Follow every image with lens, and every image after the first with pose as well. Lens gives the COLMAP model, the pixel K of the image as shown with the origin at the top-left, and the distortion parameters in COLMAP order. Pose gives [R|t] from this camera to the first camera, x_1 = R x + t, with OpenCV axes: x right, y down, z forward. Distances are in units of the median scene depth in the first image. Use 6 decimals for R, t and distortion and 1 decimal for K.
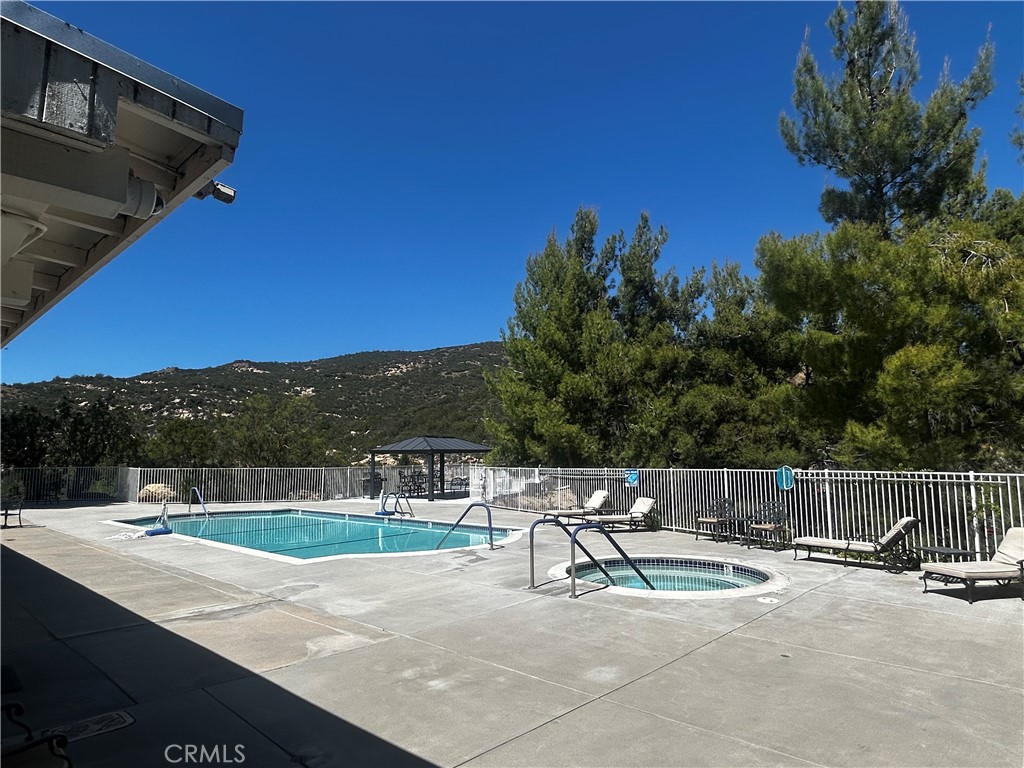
lens RADIAL K [[622.4, 0, 512.0], [0, 622.4, 384.0], [0, 0, 1]] dist [0.000609, -0.001847]
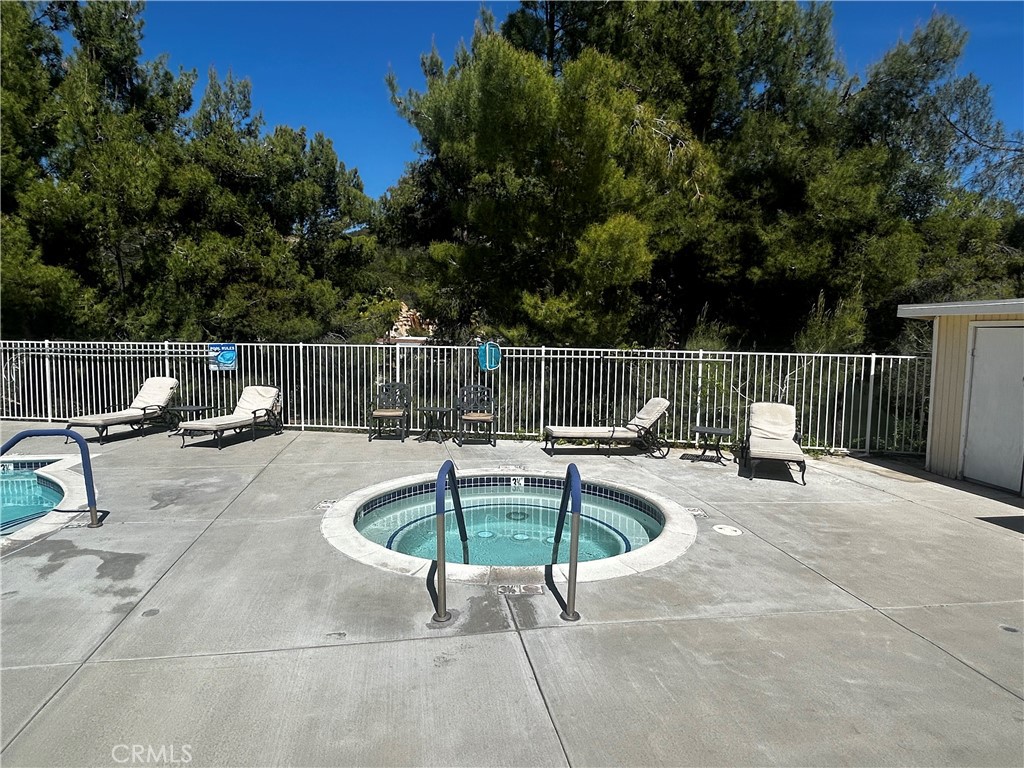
lens RADIAL K [[622.4, 0, 512.0], [0, 622.4, 384.0], [0, 0, 1]] dist [0.000609, -0.001847]
pose [[0.604662, -0.055171, 0.794569, -0.183838], [-0.113971, 0.981339, 0.154870, 0.052865], [-0.788286, -0.184202, 0.587090, 0.459246]]
